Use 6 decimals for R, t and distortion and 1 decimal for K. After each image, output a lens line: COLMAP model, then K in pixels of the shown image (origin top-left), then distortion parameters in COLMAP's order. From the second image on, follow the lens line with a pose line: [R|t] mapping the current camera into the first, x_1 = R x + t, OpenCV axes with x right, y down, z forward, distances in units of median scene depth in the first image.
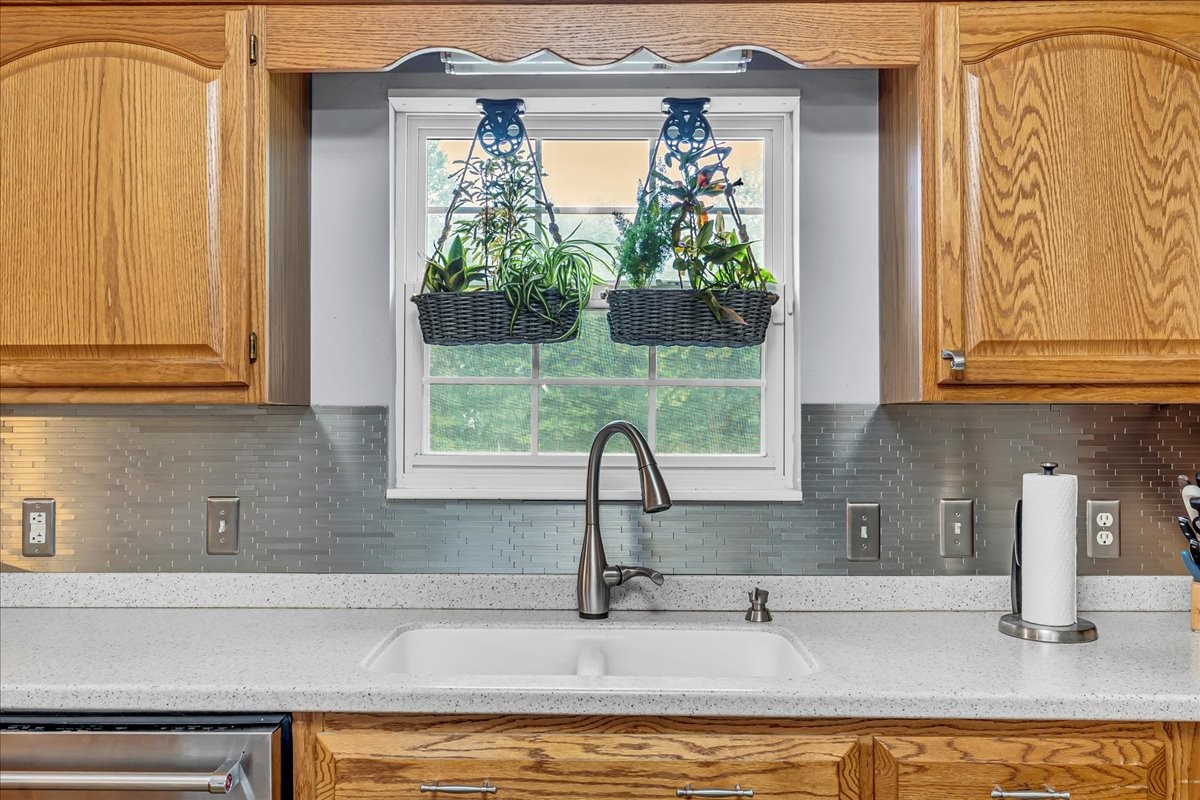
lens RADIAL K [[1019.0, 0, 588.6], [0, 1019.0, 405.5], [0, 0, 1]] dist [0.003647, 0.000661]
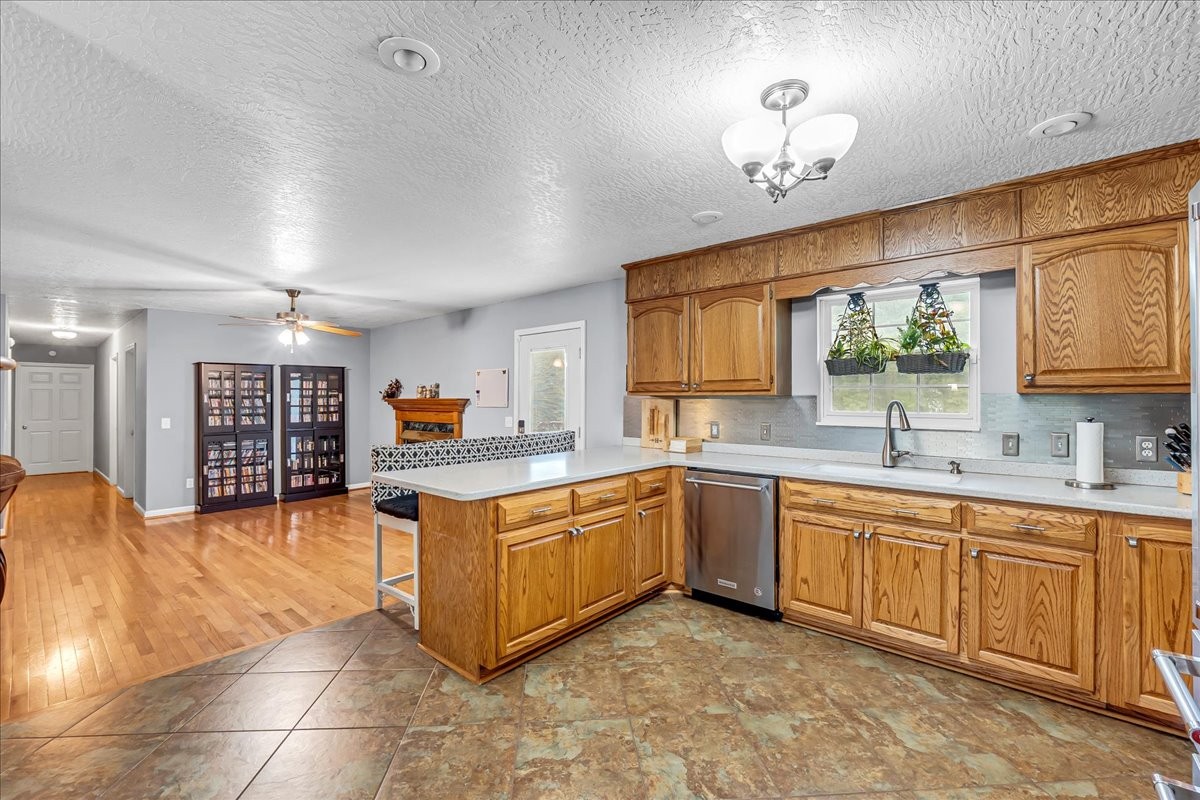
lens RADIAL K [[505.5, 0, 597.3], [0, 505.5, 397.9], [0, 0, 1]] dist [-0.009416, 0.000458]
pose [[0.764755, -0.001181, -0.644320, 0.335365], [0.003863, 0.999989, 0.002751, 0.000502], [0.644309, -0.004593, 0.764751, -0.725978]]
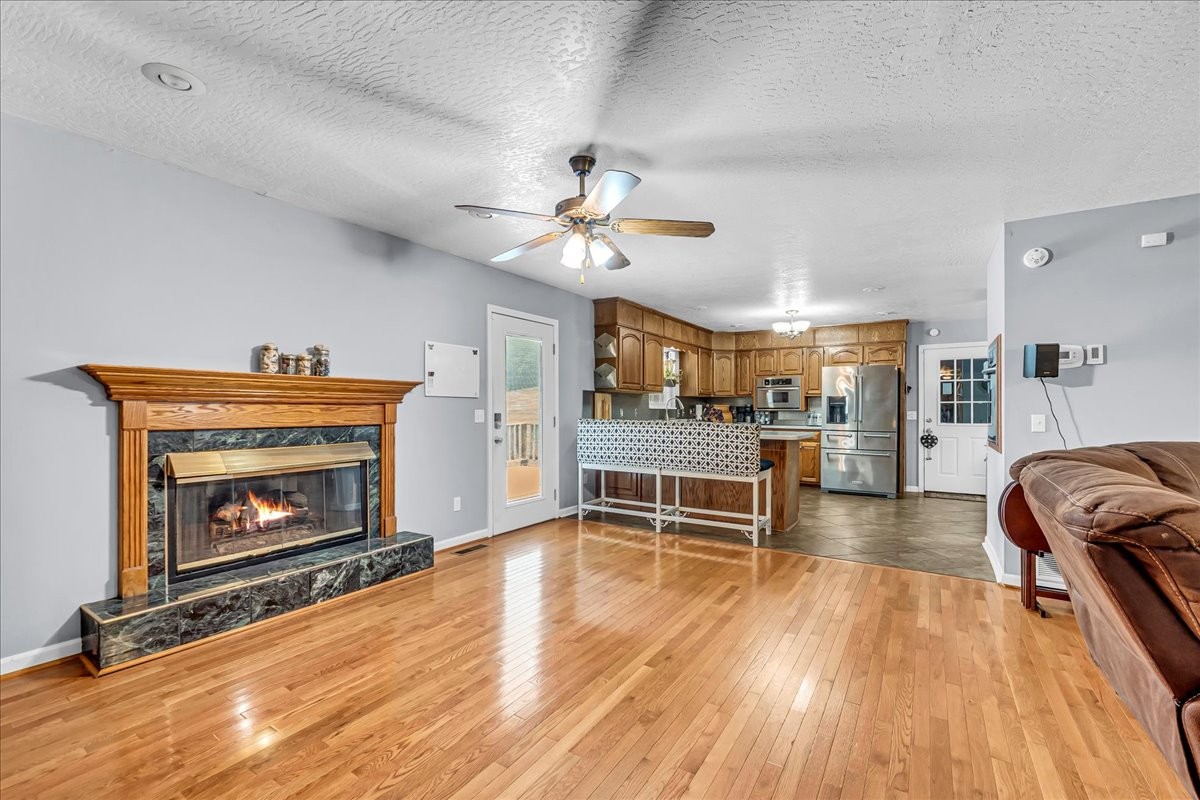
lens RADIAL K [[505.5, 0, 586.6], [0, 505.5, 411.2], [0, 0, 1]] dist [-0.009416, 0.000458]
pose [[0.547049, -0.001336, 0.837099, -3.615334], [-0.010990, 0.999901, 0.008778, 0.096428], [-0.837028, -0.014002, 0.546980, -0.498474]]
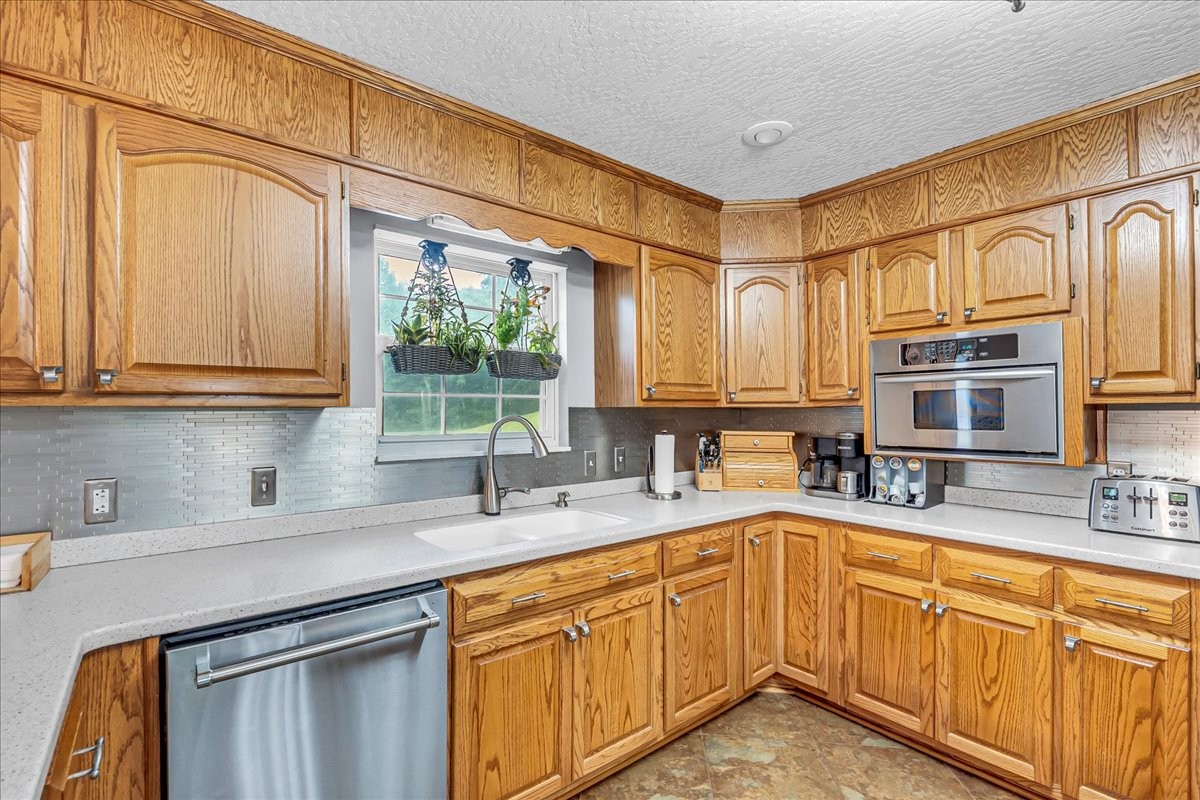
lens RADIAL K [[539.3, 0, 591.4], [0, 539.3, 406.5], [0, 0, 1]] dist [-0.008032, 0.000585]
pose [[0.768027, 0.002154, 0.640413, -0.578693], [-0.001604, 0.999998, -0.001439, -0.001677], [-0.640415, 0.000078, 0.768029, 0.082387]]
